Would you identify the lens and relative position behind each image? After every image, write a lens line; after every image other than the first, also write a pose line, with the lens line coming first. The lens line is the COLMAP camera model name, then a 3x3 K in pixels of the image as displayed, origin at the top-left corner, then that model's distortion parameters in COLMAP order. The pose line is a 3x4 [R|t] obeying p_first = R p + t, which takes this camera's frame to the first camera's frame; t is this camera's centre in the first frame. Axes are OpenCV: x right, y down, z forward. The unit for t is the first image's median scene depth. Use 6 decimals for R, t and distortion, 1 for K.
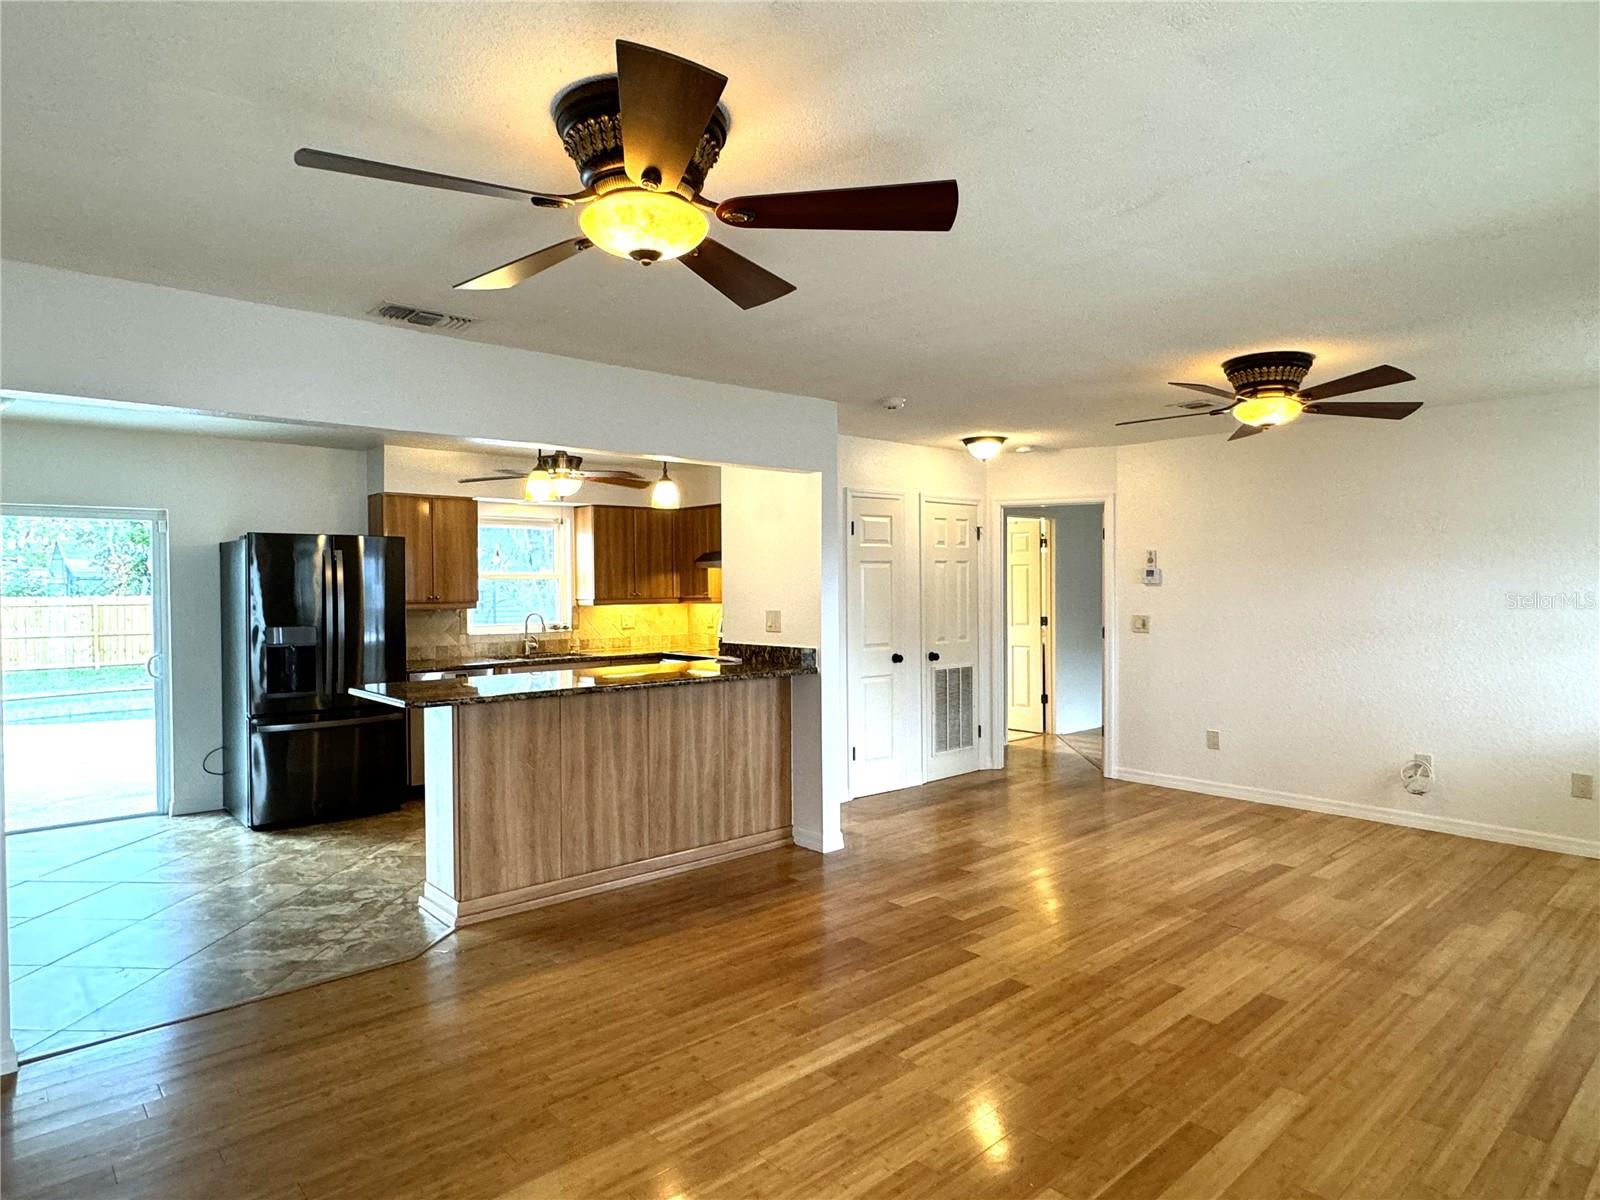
lens RADIAL K [[935.3, 0, 792.6], [0, 935.3, 594.9], [0, 0, 1]] dist [-0.001739, -0.000816]
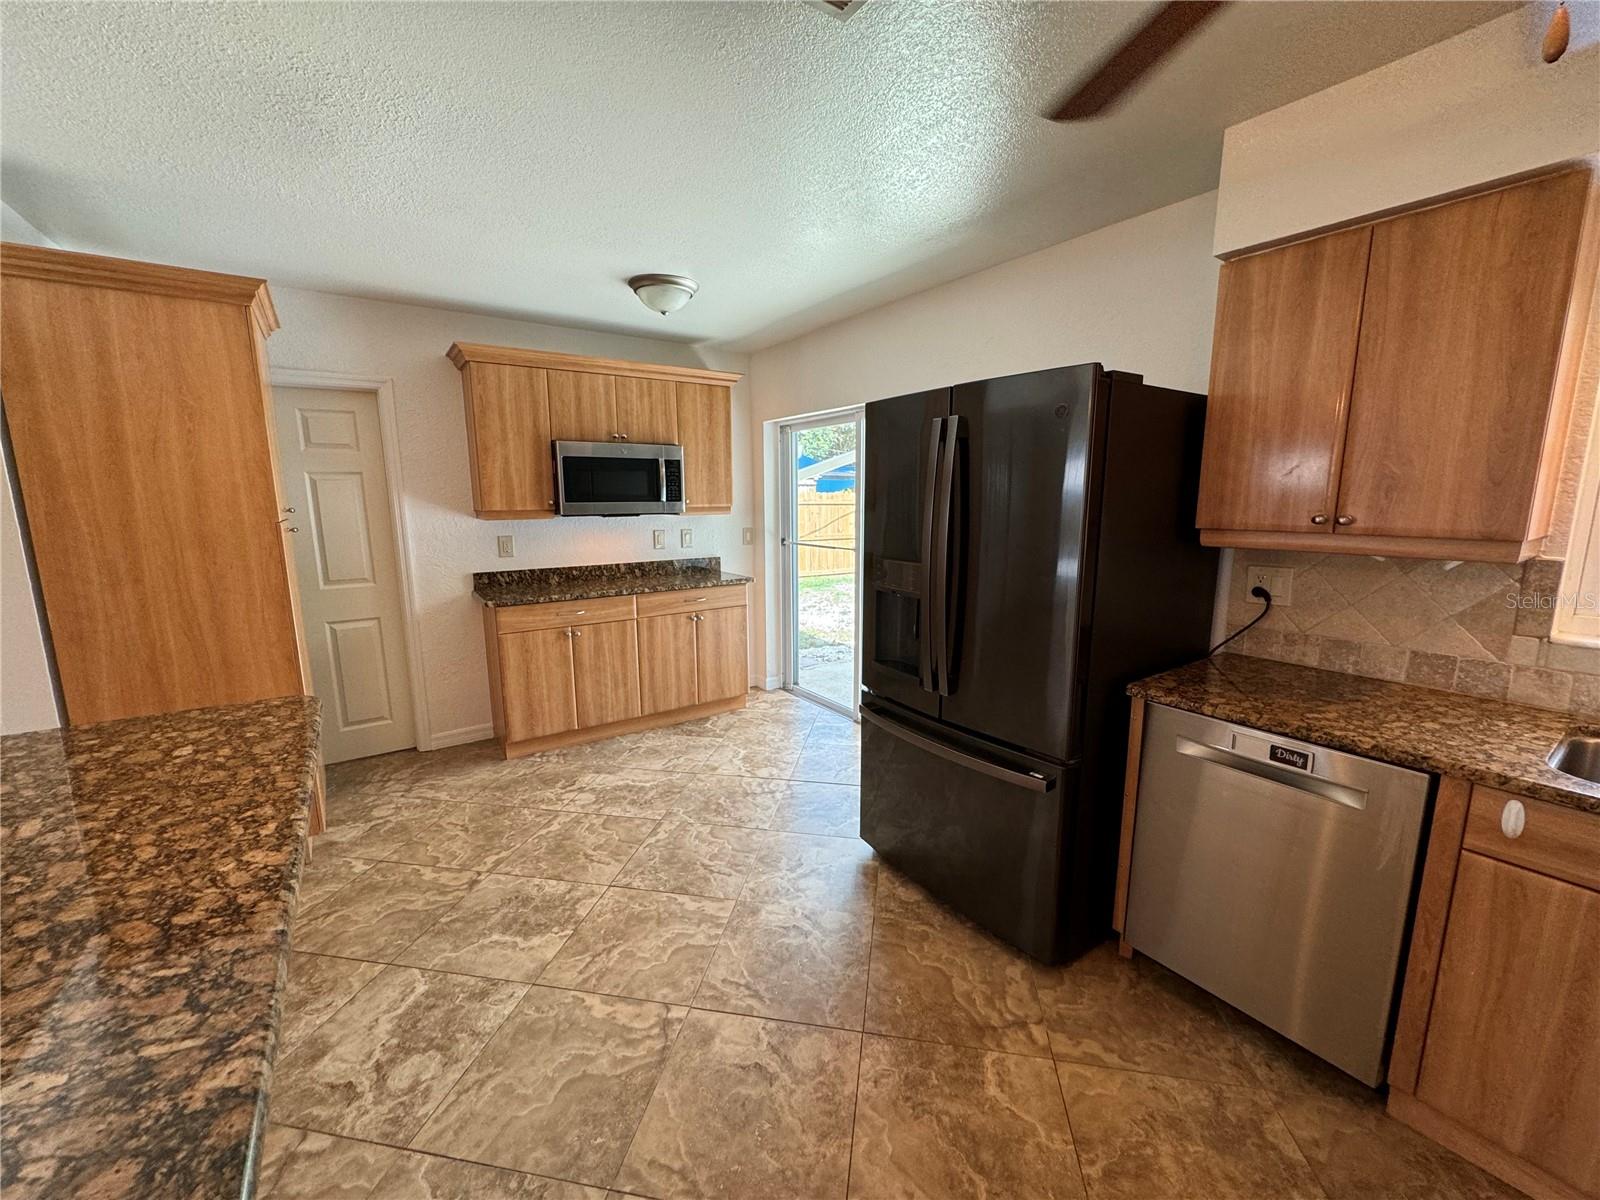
lens RADIAL K [[638.0, 0, 799.8], [0, 638.0, 600.9], [0, 0, 1]] dist [-0.001712, -0.000063]
pose [[-0.117658, 0.173082, -0.977854, -0.161759], [-0.005422, 0.984567, 0.174922, -0.012469], [0.993039, 0.025883, -0.114904, 1.195815]]
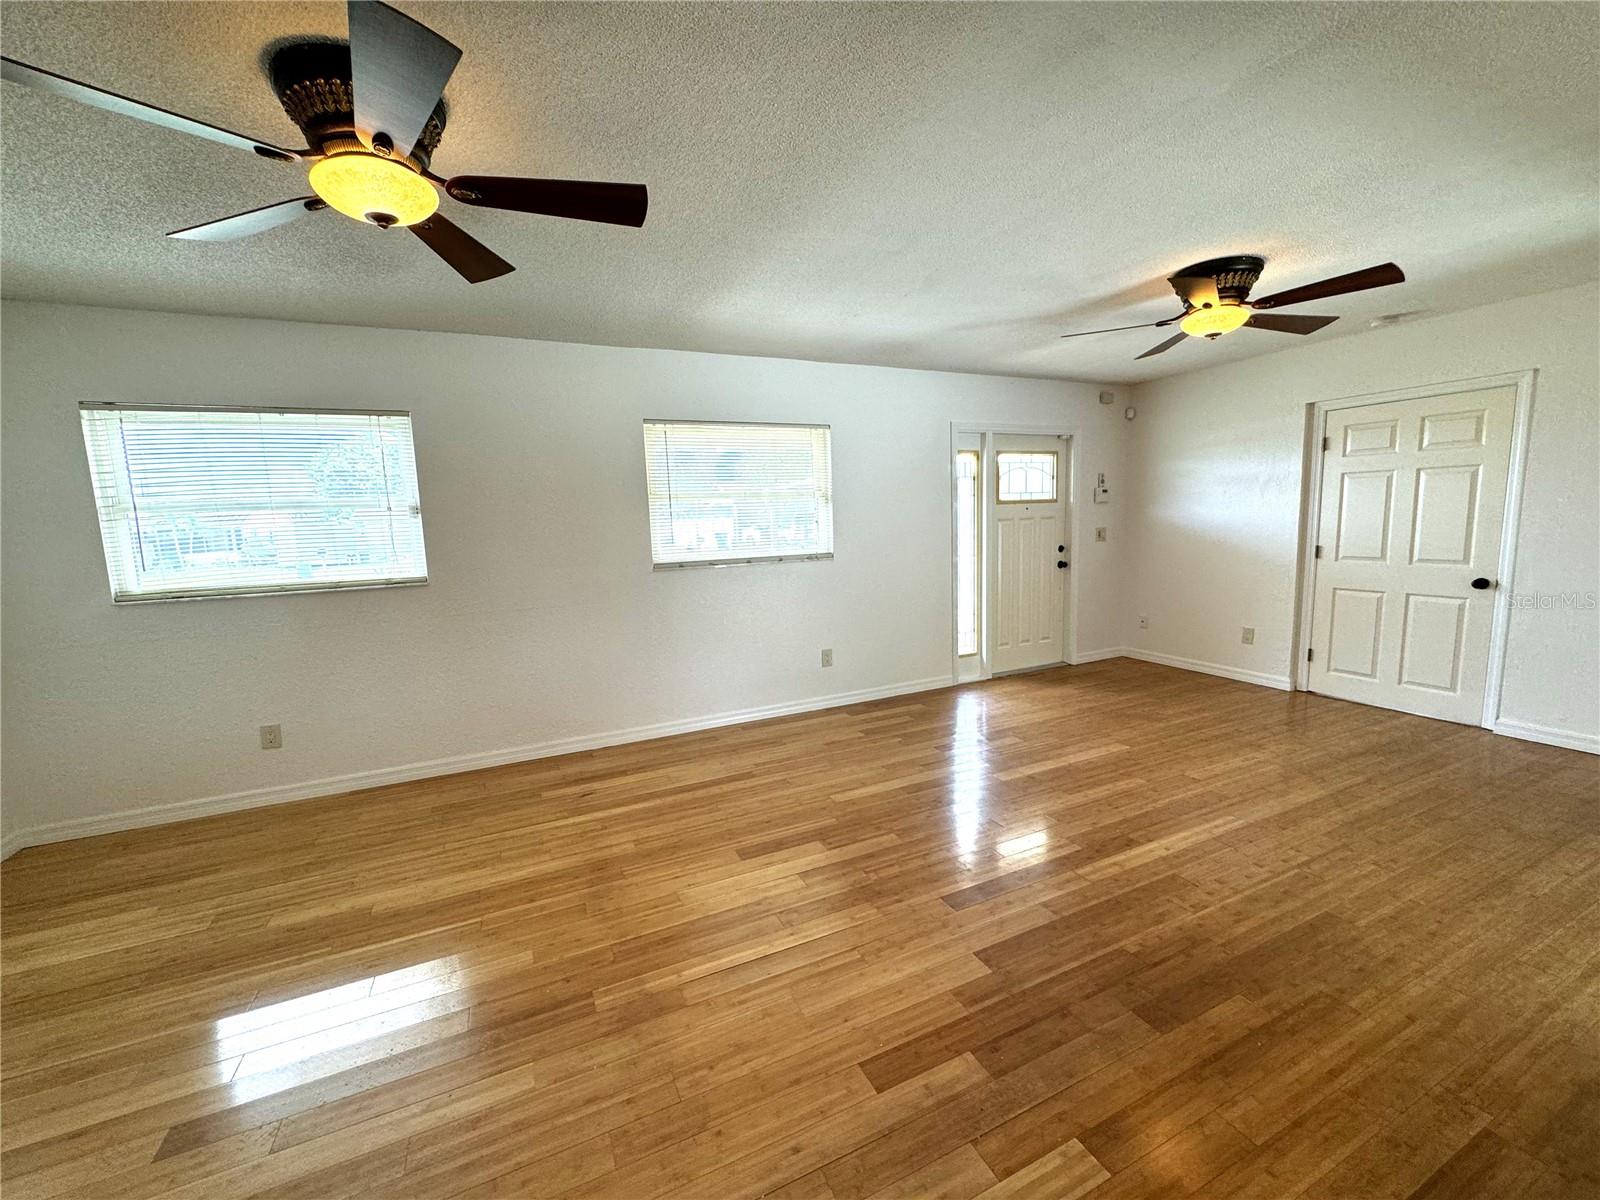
lens RADIAL K [[638.0, 0, 799.8], [0, 638.0, 600.9], [0, 0, 1]] dist [-0.001712, -0.000063]
pose [[-0.957486, 0.001961, 0.288473, 0.145020], [0.044513, 0.989005, 0.141023, -0.000726], [-0.285024, 0.147869, -0.947046, 1.189605]]
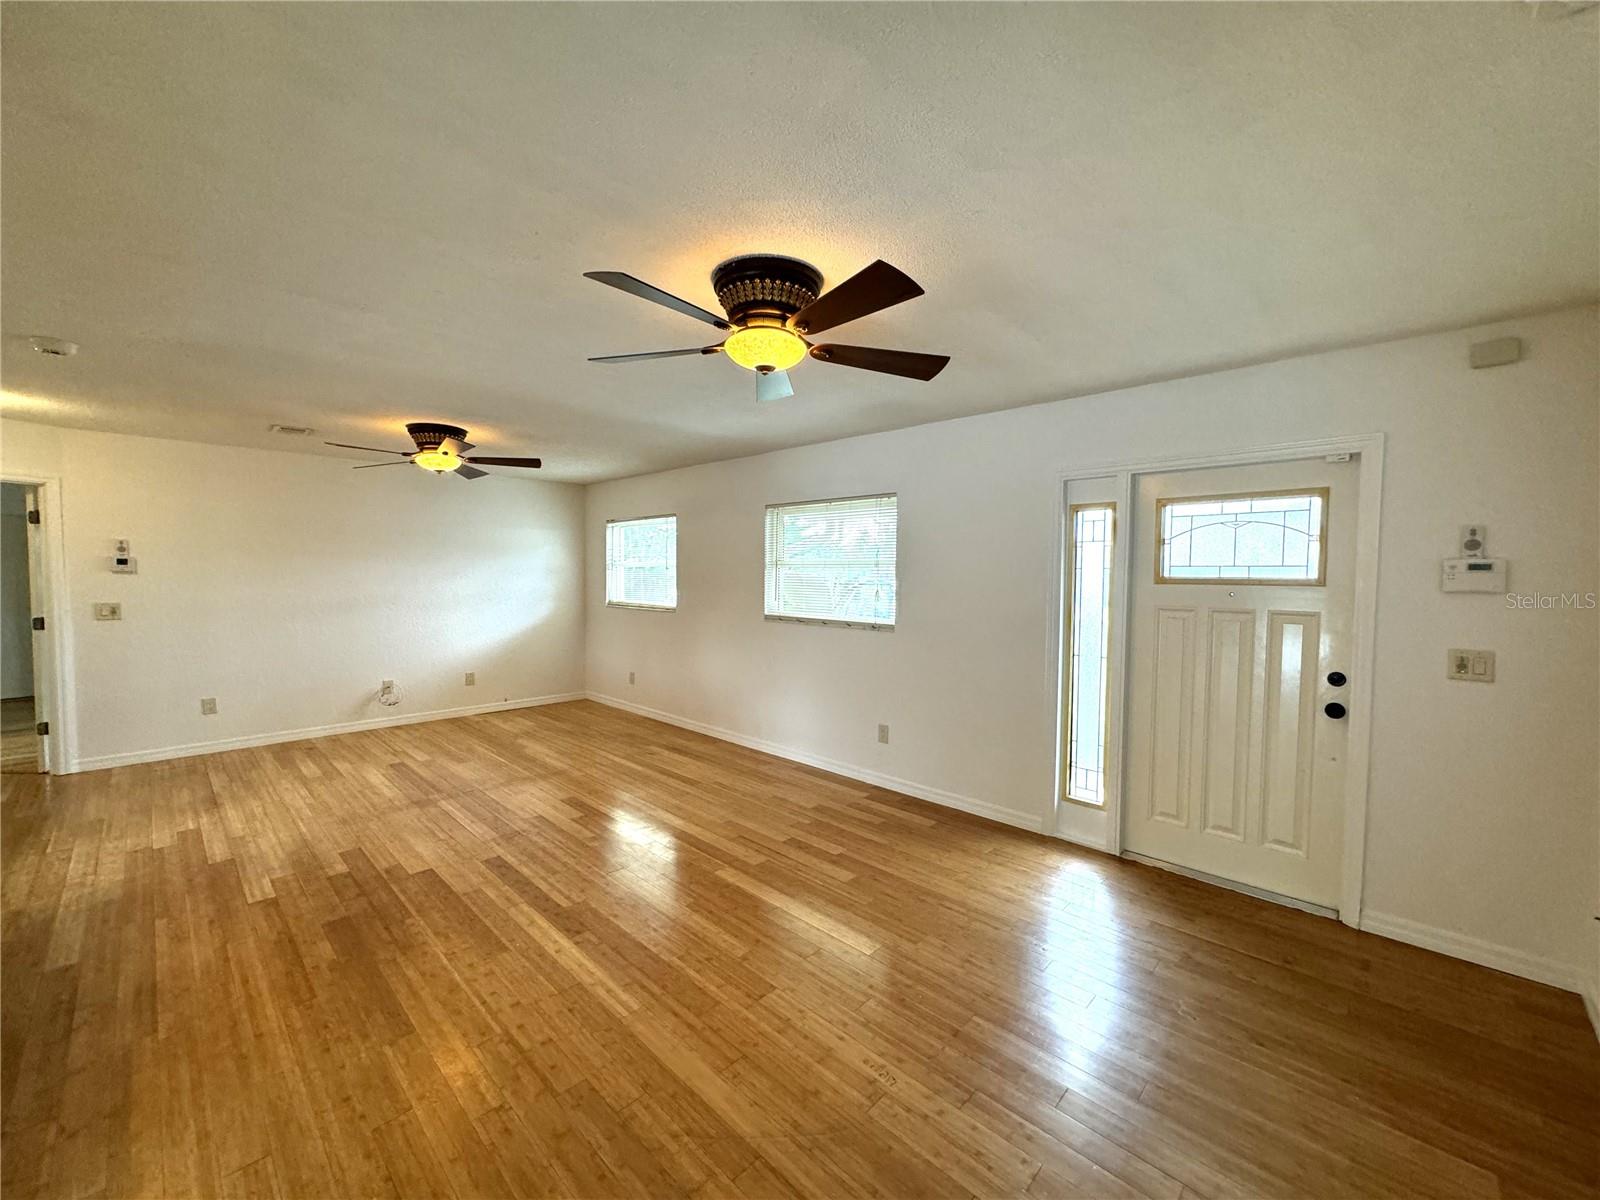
lens RADIAL K [[635.7, 0, 799.4], [0, 635.7, 601.3], [0, 0, 1]] dist [-0.002344, 0.000052]
pose [[-0.077152, -0.040944, 0.996178, -0.531311], [0.005288, 0.999126, 0.041475, -0.006772], [-0.997005, 0.008467, -0.076868, 0.442557]]
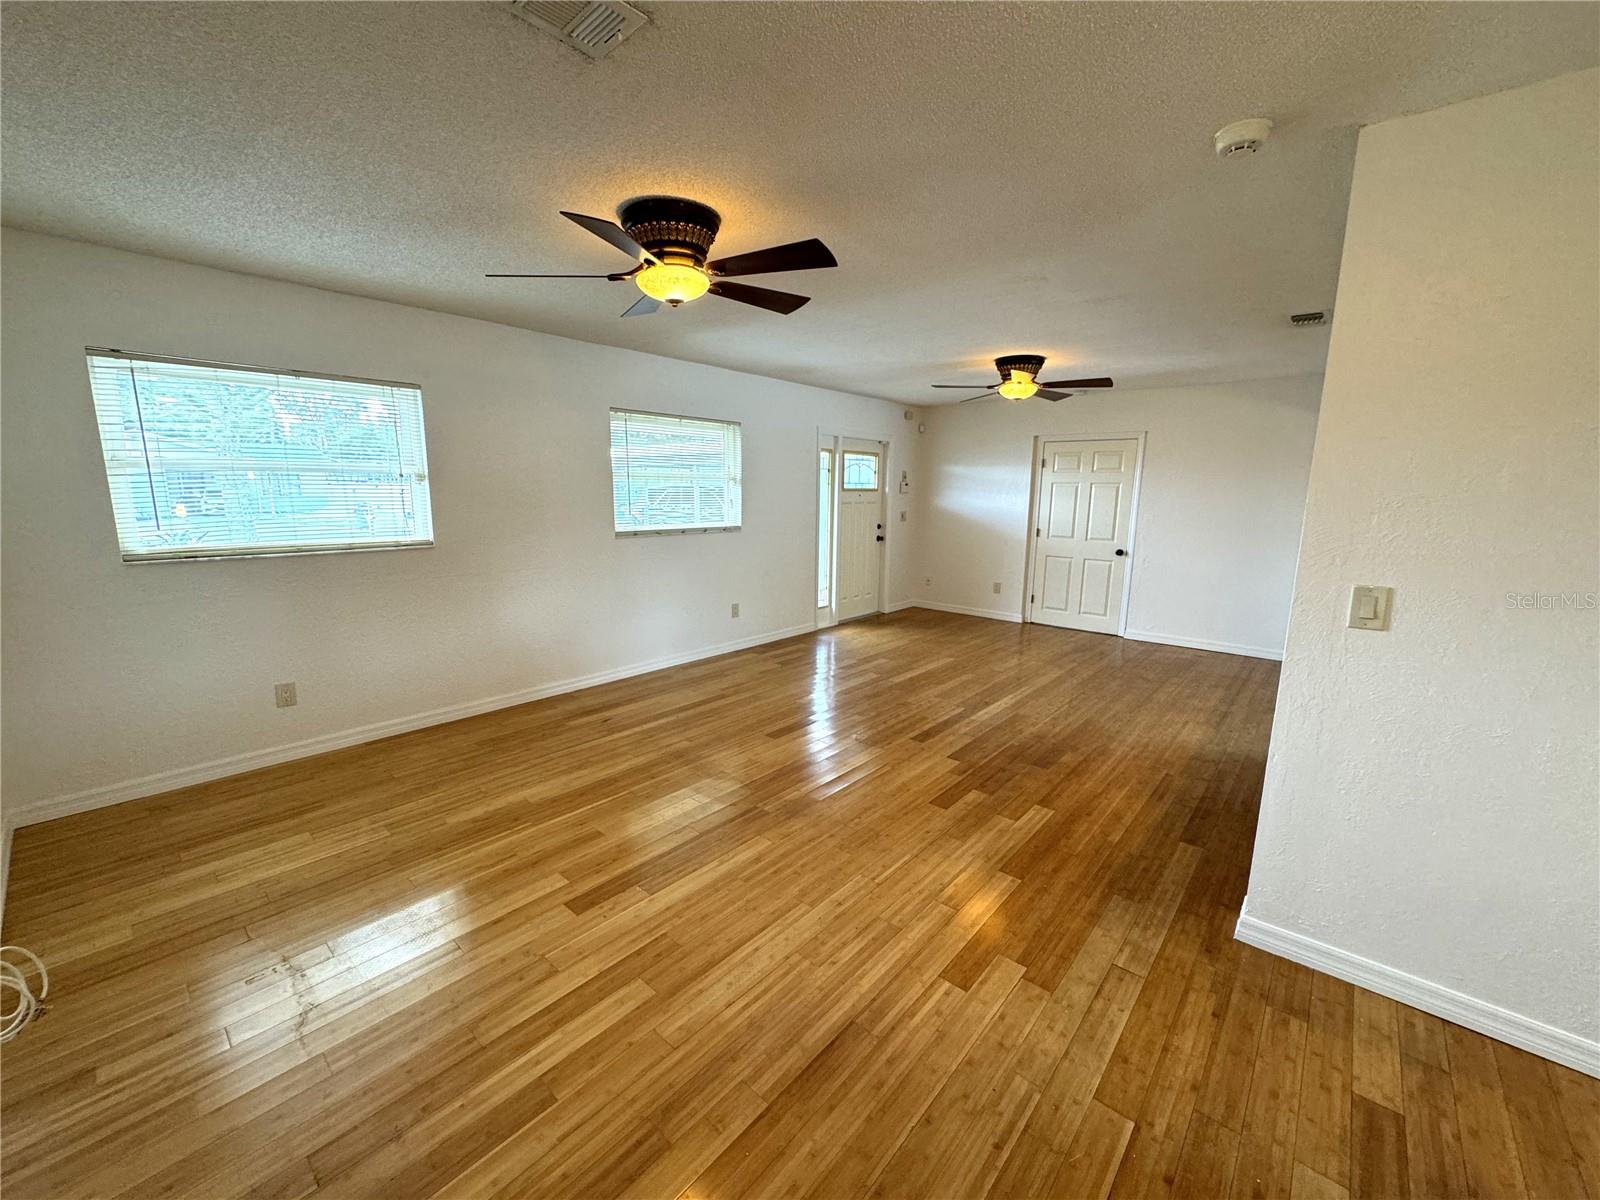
lens RADIAL K [[635.7, 0, 799.4], [0, 635.7, 601.3], [0, 0, 1]] dist [-0.002344, 0.000052]
pose [[-0.991837, 0.015945, -0.126514, 0.424605], [-0.008373, 0.981867, 0.189389, -0.023111], [0.127240, 0.188902, -0.973718, 1.463304]]
